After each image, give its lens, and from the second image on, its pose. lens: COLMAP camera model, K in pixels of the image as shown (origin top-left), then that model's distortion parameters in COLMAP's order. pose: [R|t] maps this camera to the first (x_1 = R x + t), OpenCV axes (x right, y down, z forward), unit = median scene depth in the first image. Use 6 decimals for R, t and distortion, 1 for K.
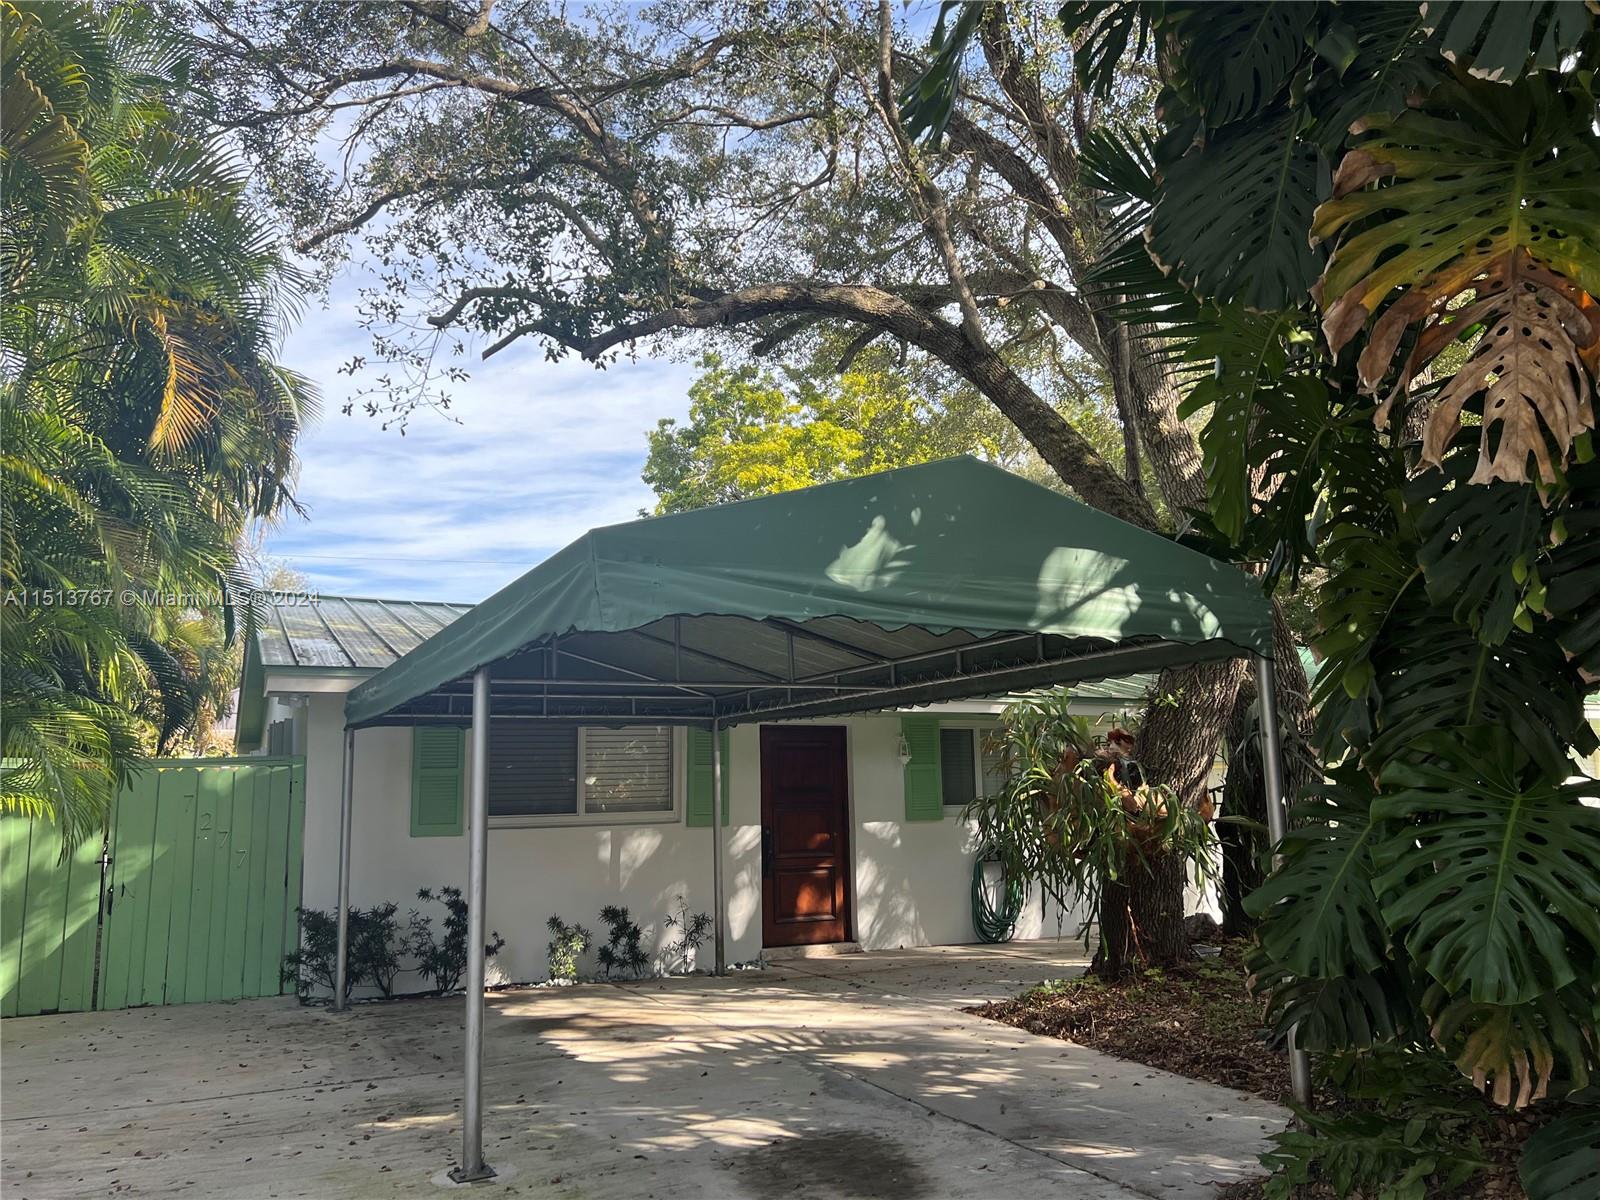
lens RADIAL K [[1202.7, 0, 804.6], [0, 1202.7, 608.0], [0, 0, 1]] dist [0.067043, -0.075403]
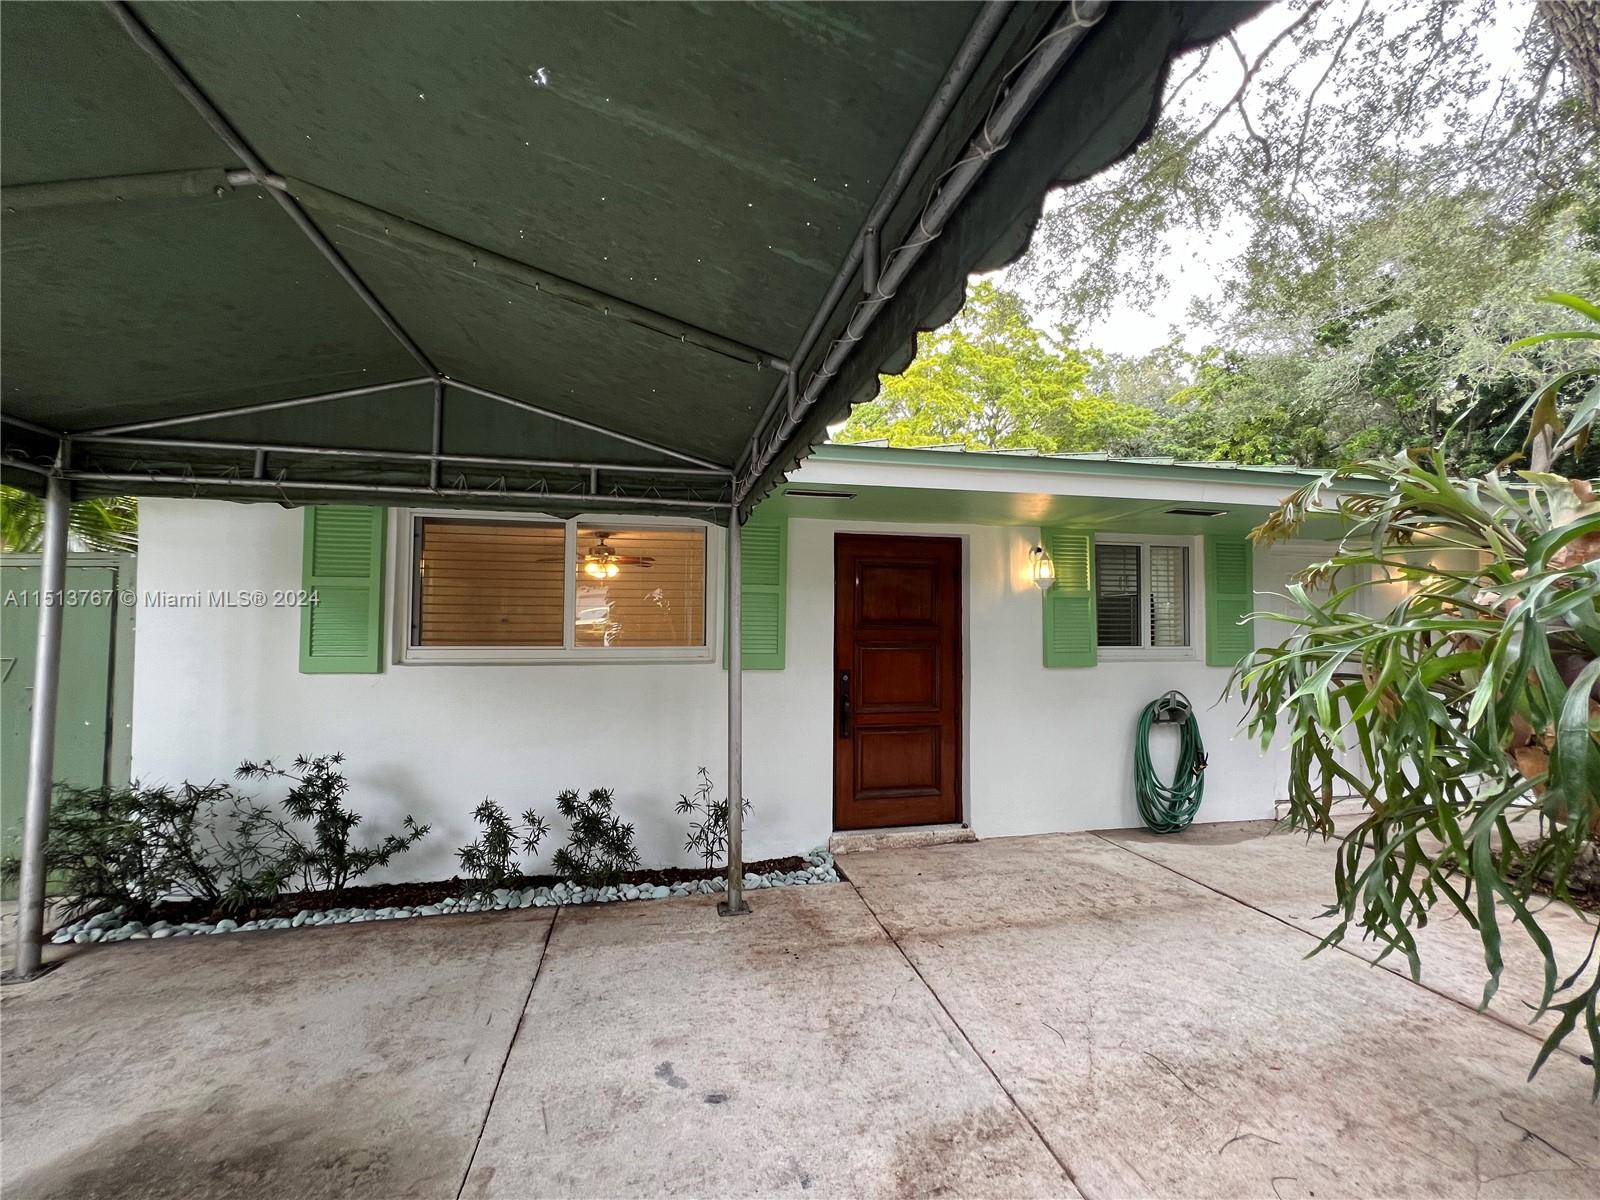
lens RADIAL K [[639.9, 0, 802.8], [0, 639.9, 601.3], [0, 0, 1]] dist [0.000721, 0.000007]
pose [[0.971270, 0.015488, -0.237476, 0.038568], [0.013275, 0.992800, 0.119044, 0.100496], [0.237610, -0.118777, 0.964071, 0.670933]]
